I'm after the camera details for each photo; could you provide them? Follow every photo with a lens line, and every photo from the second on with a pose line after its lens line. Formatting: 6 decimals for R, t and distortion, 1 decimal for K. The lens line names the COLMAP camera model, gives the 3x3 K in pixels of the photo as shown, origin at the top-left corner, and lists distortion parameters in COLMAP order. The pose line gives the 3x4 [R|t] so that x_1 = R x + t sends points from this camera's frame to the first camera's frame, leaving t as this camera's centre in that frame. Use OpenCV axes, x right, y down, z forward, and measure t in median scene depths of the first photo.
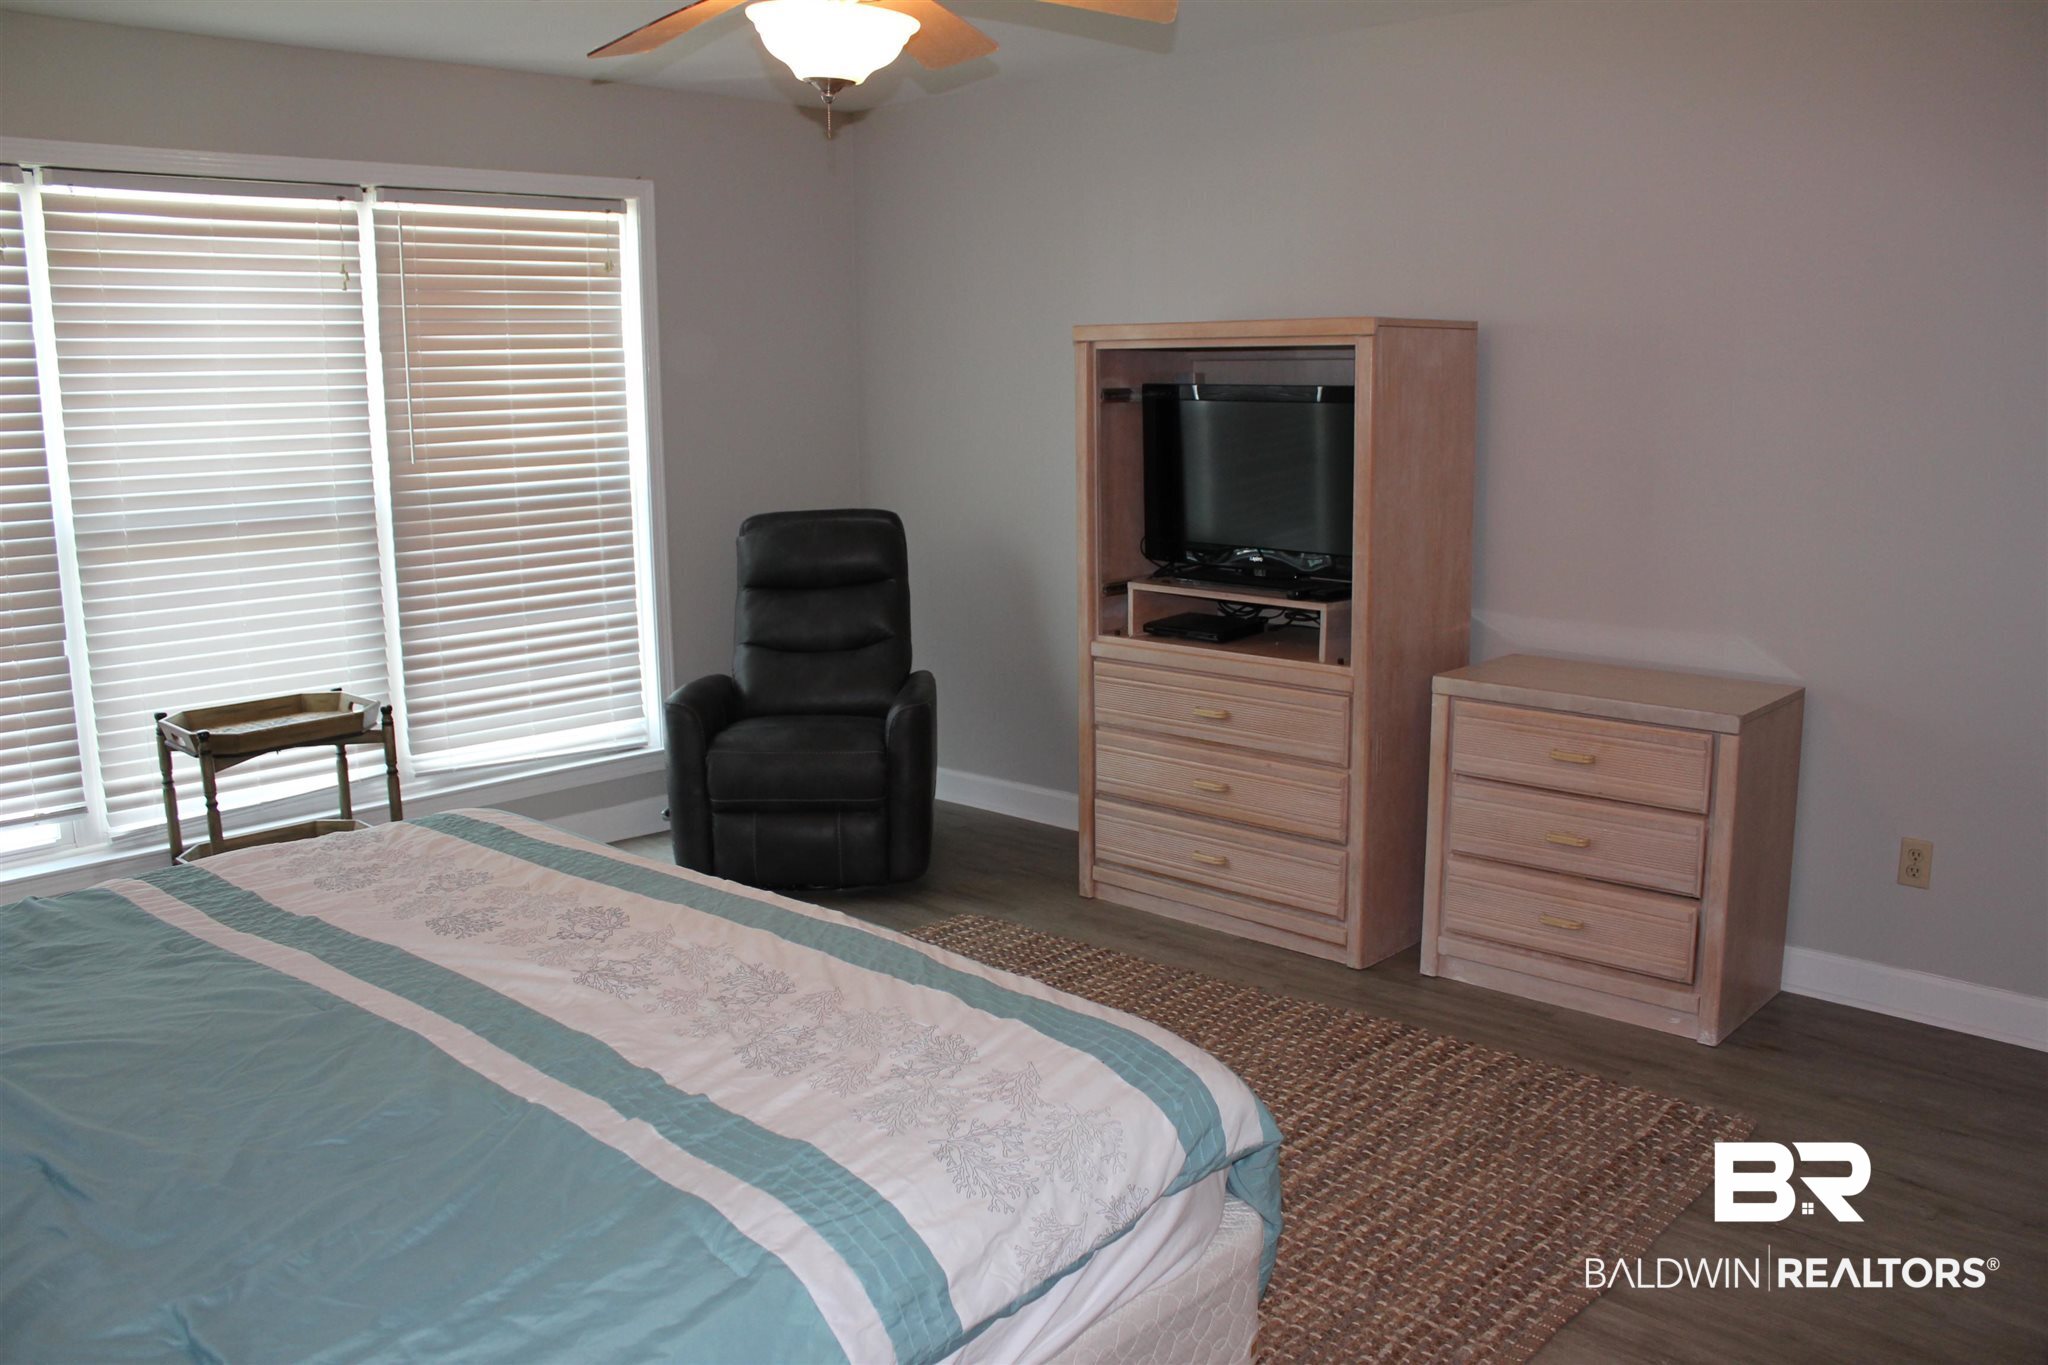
lens RADIAL K [[1753.9, 0, 1023.2], [0, 1753.9, 648.8], [0, 0, 1]] dist [-0.000724, 0.004447]
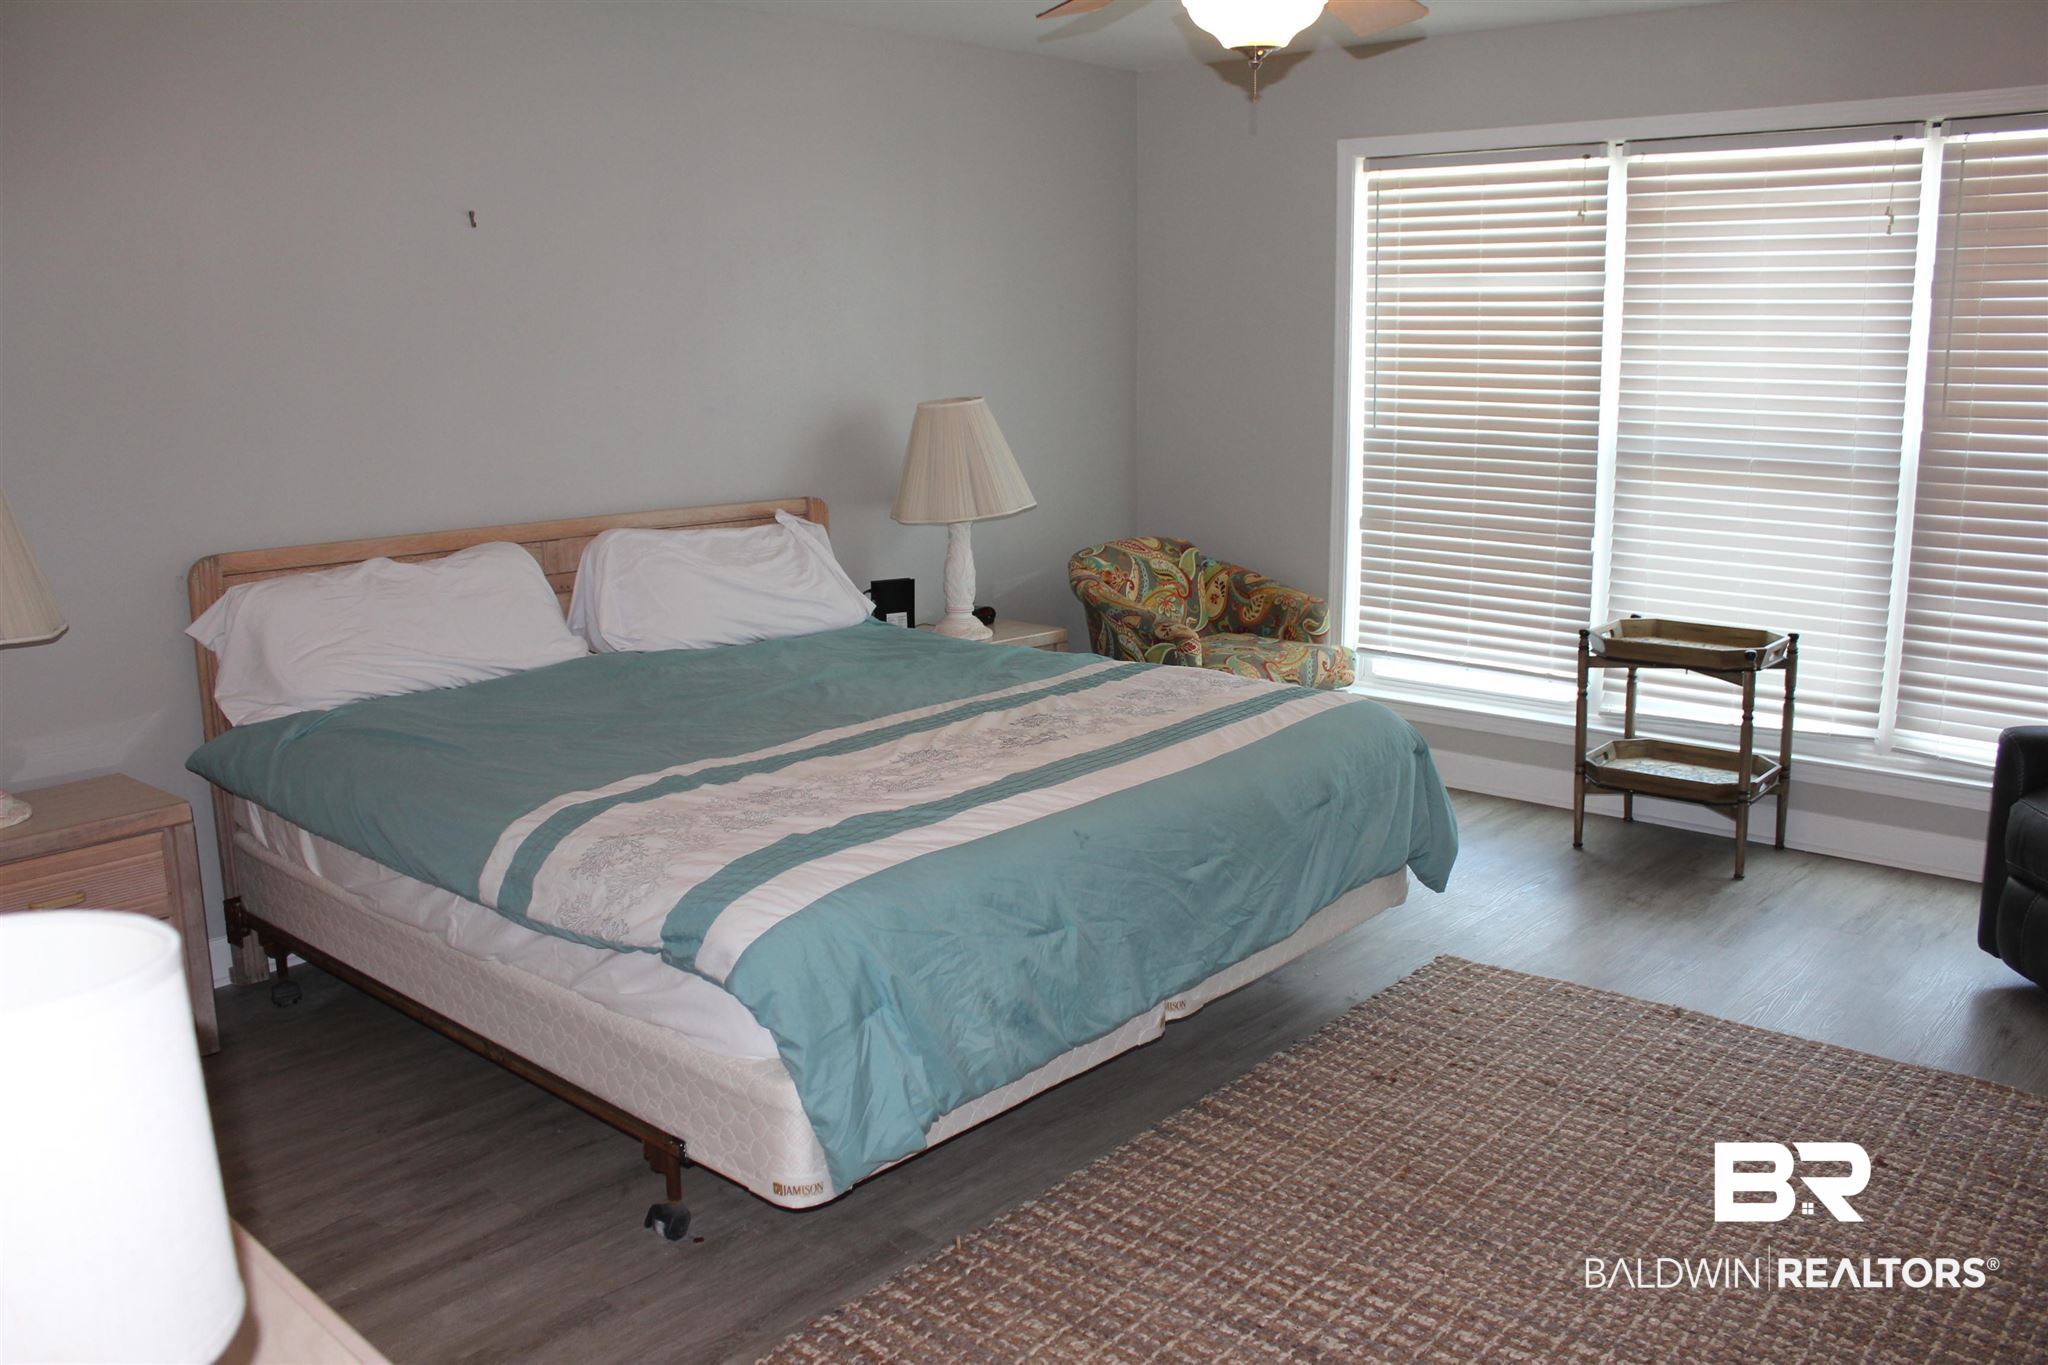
lens RADIAL K [[1708.6, 0, 1032.8], [0, 1708.6, 678.5], [0, 0, 1]] dist [-0.164882, 0.145004]
pose [[0.044646, 0.225202, -0.973289, 0.544569], [-0.146332, 0.965226, 0.216624, -0.099481], [0.988228, 0.132752, 0.076048, 0.522046]]
